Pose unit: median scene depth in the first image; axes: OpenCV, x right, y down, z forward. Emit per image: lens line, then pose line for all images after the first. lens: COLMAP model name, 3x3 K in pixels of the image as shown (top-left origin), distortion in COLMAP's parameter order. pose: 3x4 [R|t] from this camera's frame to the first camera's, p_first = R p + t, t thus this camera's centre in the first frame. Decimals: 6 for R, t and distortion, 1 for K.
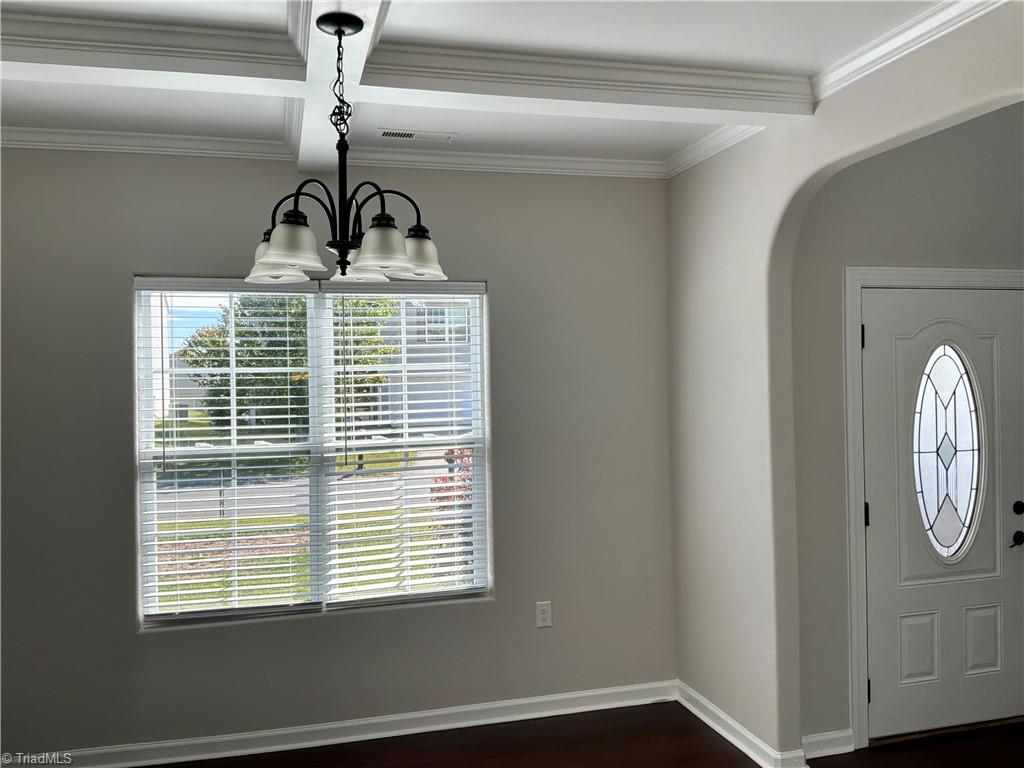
lens RADIAL K [[846.7, 0, 512.0], [0, 846.7, 384.0], [0, 0, 1]] dist [0.153531, -0.326819]
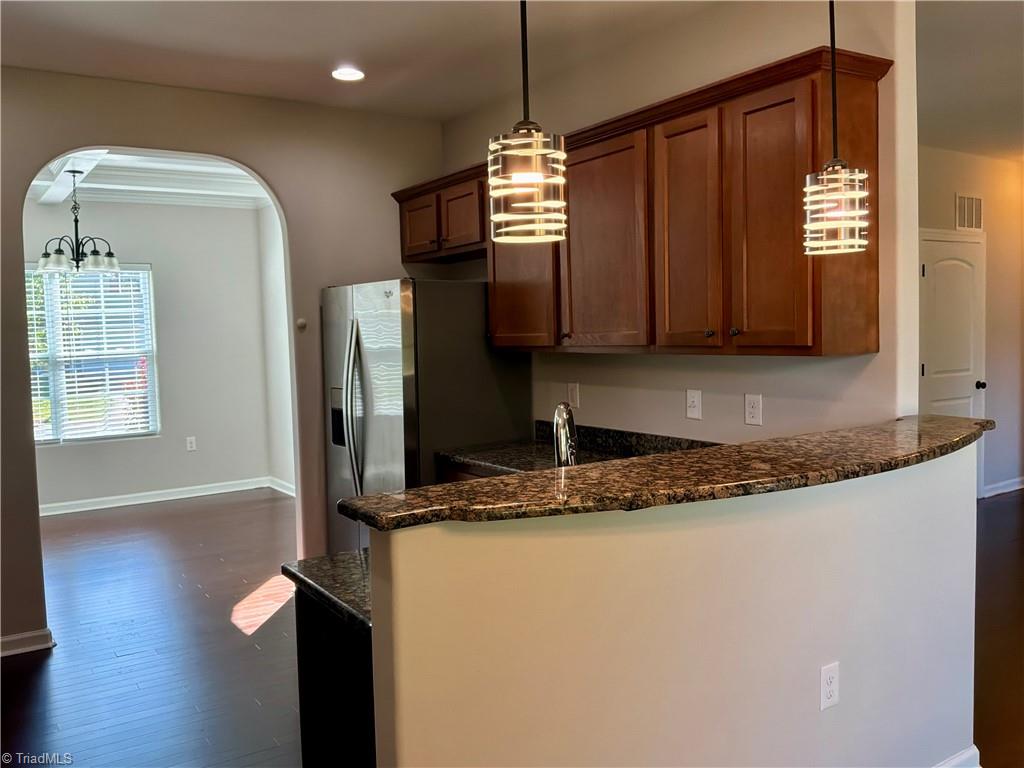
lens RADIAL K [[846.7, 0, 512.0], [0, 846.7, 384.0], [0, 0, 1]] dist [0.153531, -0.326819]
pose [[0.948478, -0.025952, 0.315778, 0.116131], [0.008756, 0.998406, 0.055755, 0.041034], [-0.316722, -0.050117, 0.947194, -1.032332]]
